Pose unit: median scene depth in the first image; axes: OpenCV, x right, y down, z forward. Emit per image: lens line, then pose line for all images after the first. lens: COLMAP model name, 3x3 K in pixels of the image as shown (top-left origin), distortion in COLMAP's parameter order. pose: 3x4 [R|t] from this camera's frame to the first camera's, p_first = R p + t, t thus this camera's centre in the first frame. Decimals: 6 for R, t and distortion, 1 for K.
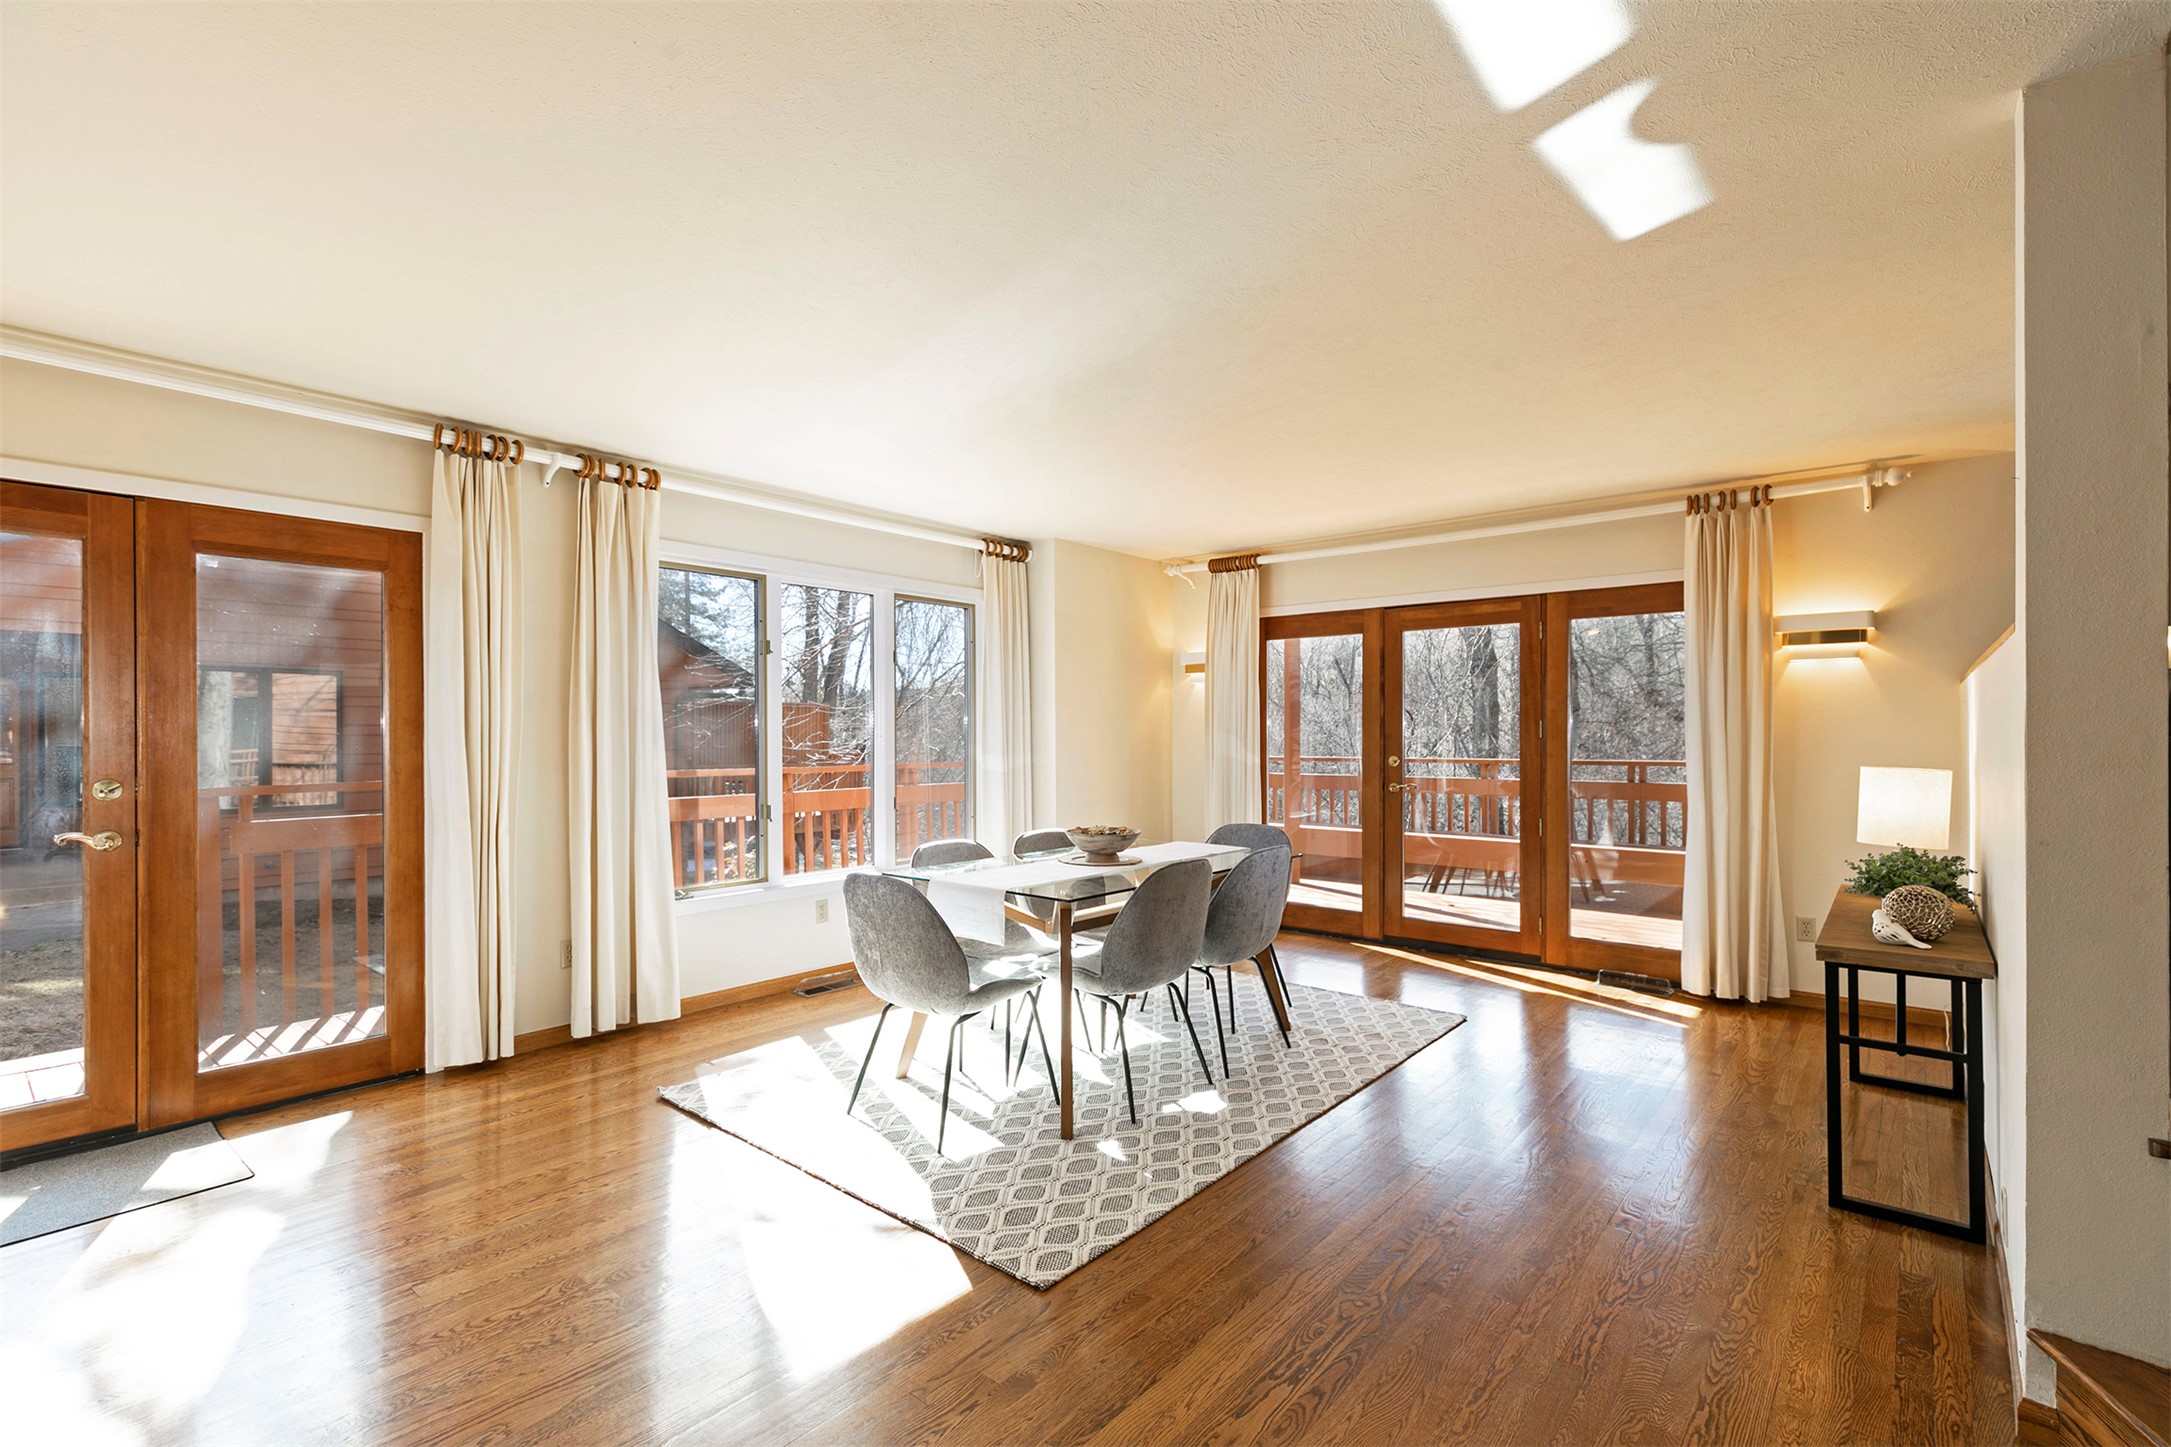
lens RADIAL K [[983.8, 0, 1085.4], [0, 983.8, 731.3], [0, 0, 1]] dist [-0.001287, -0.000424]
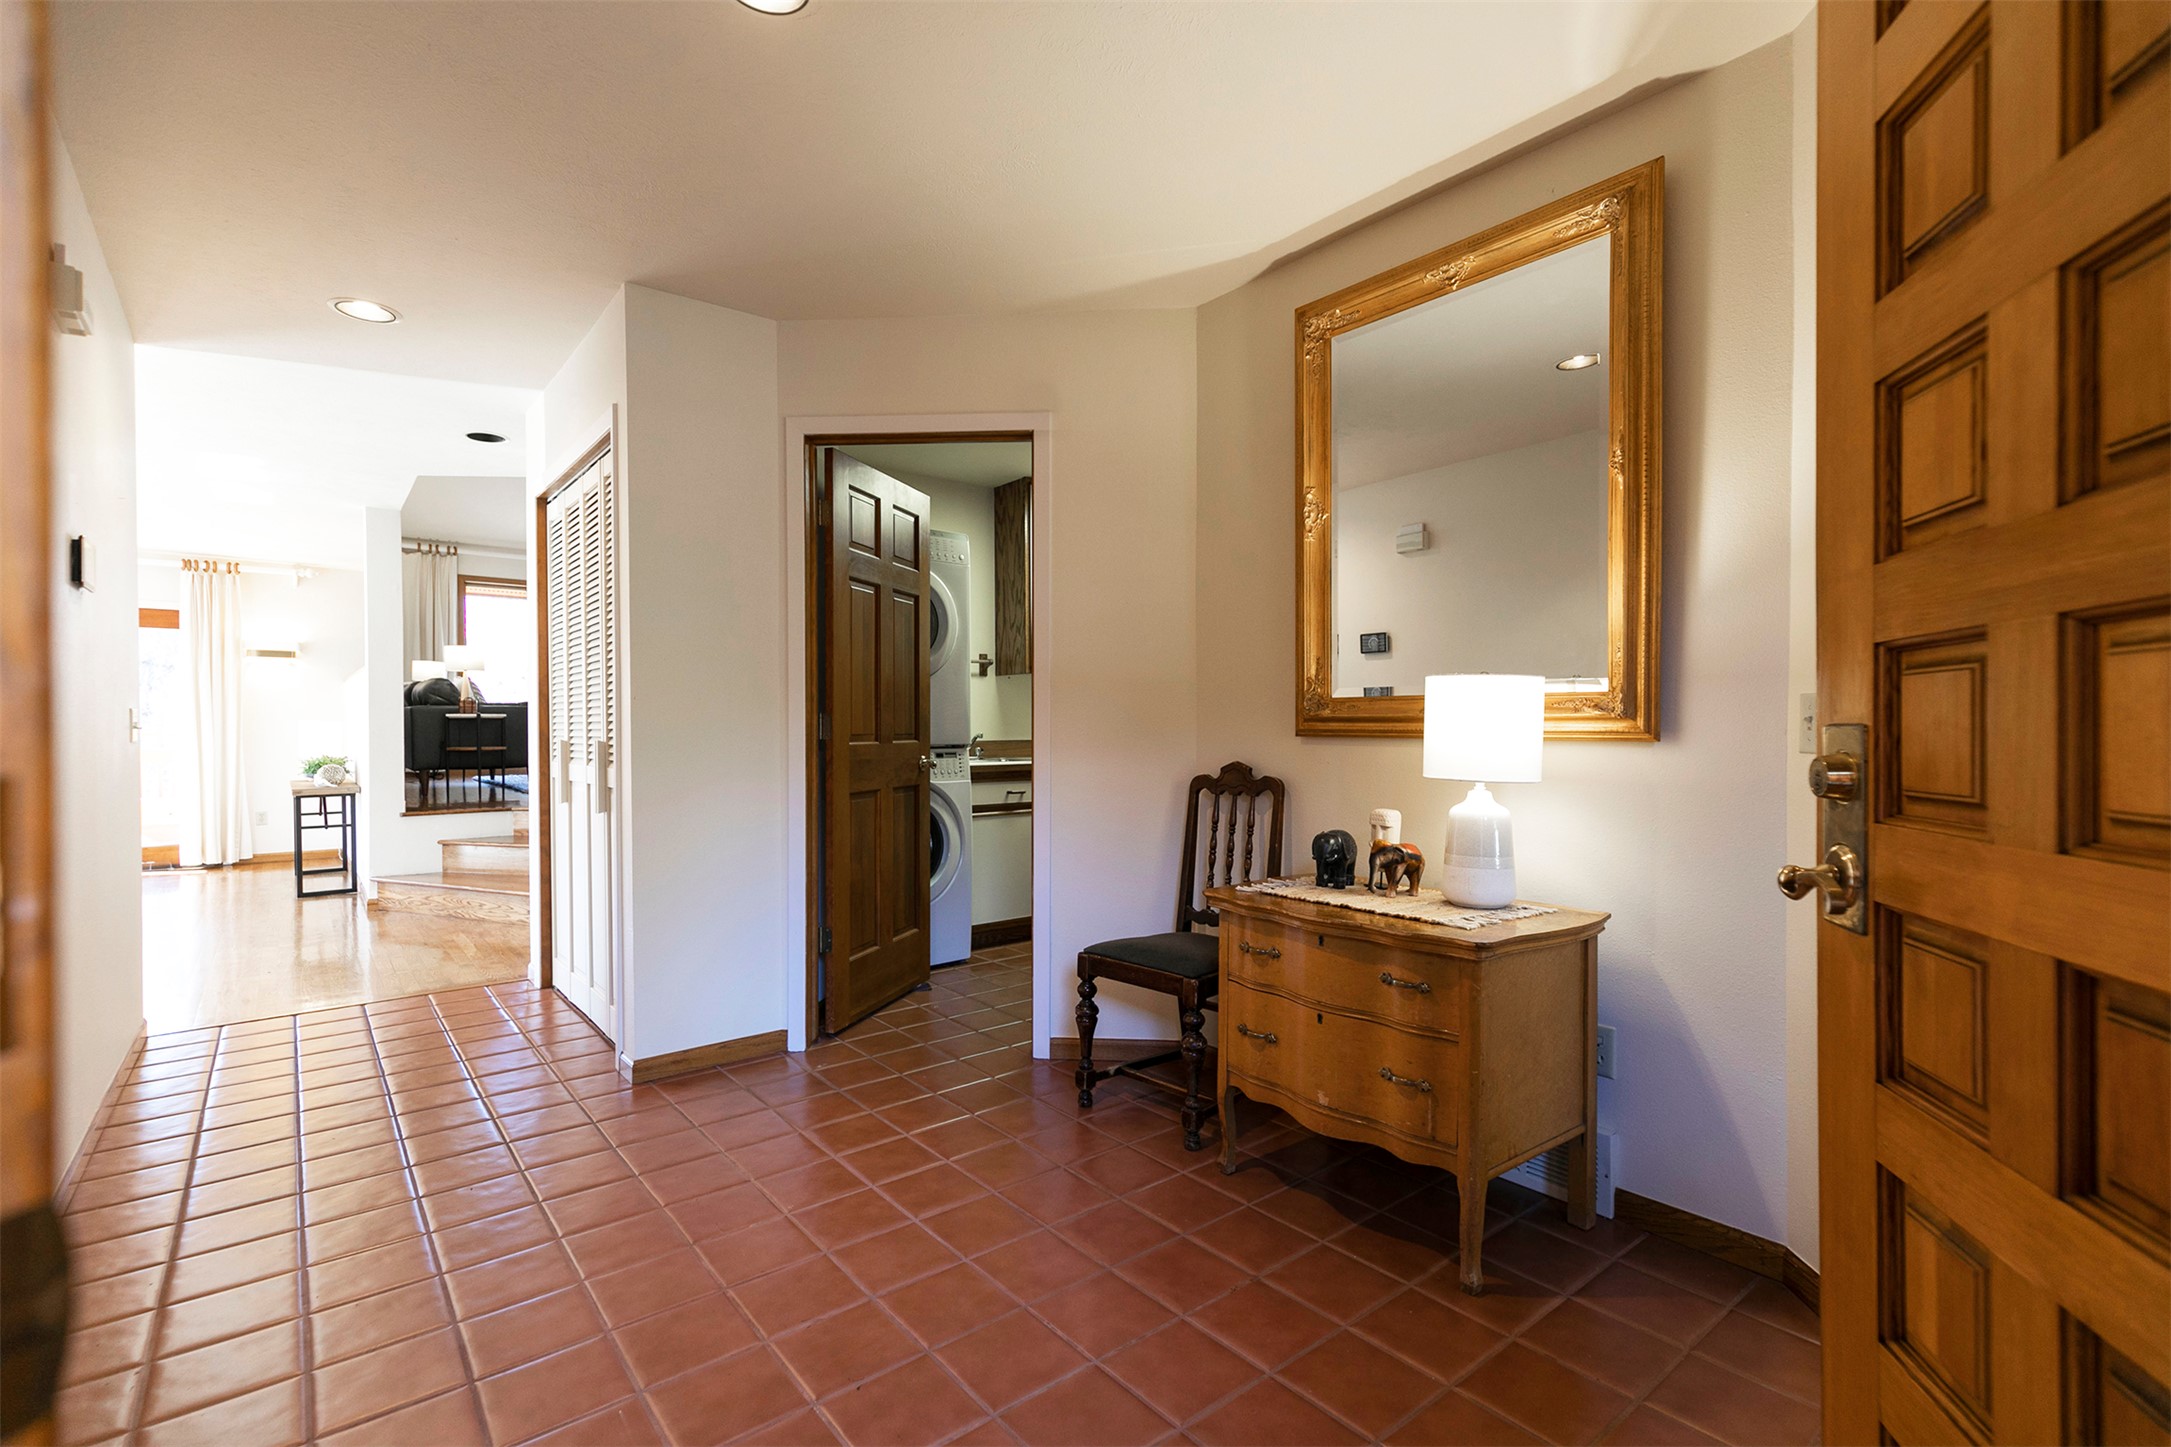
lens RADIAL K [[983.8, 0, 1087.6], [0, 983.8, 730.9], [0, 0, 1]] dist [-0.001287, -0.000424]
pose [[0.182629, -0.003662, 0.983175, -0.730390], [0.007027, 0.999972, 0.002420, 0.051021], [-0.983157, 0.006467, 0.182649, -0.781113]]
